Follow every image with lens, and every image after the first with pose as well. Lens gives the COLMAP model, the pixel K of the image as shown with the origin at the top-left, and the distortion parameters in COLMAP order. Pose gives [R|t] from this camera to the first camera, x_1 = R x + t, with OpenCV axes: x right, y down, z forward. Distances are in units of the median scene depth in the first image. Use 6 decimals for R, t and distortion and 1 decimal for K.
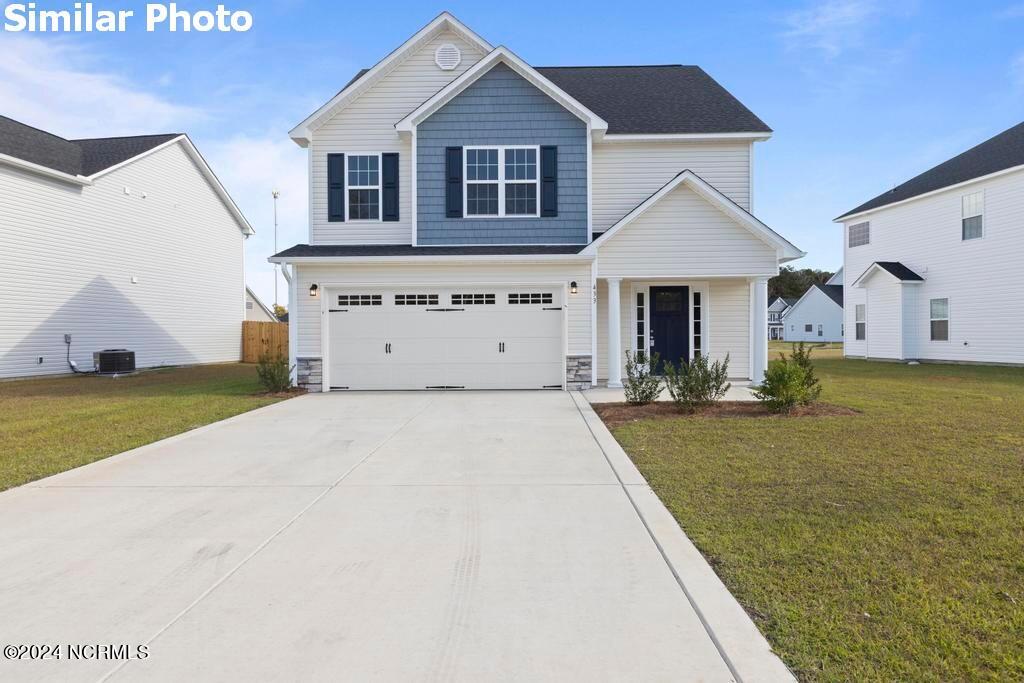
lens RADIAL K [[591.3, 0, 513.0], [0, 591.3, 342.8], [0, 0, 1]] dist [-0.001495, -0.000040]
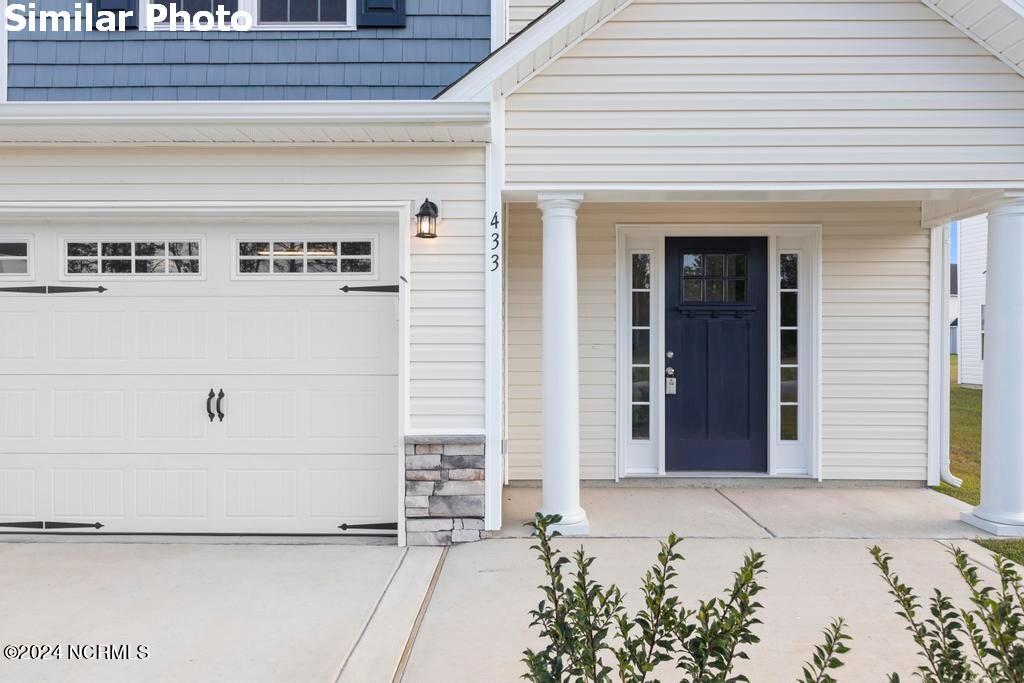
lens RADIAL K [[625.4, 0, 512.9], [0, 625.4, 337.6], [0, 0, 1]] dist [0.005716, 0.000803]
pose [[0.999951, 0.008498, 0.005018, 0.143224], [-0.008408, 0.999809, -0.017625, -0.024683], [-0.005167, 0.017582, 0.999832, 0.651125]]
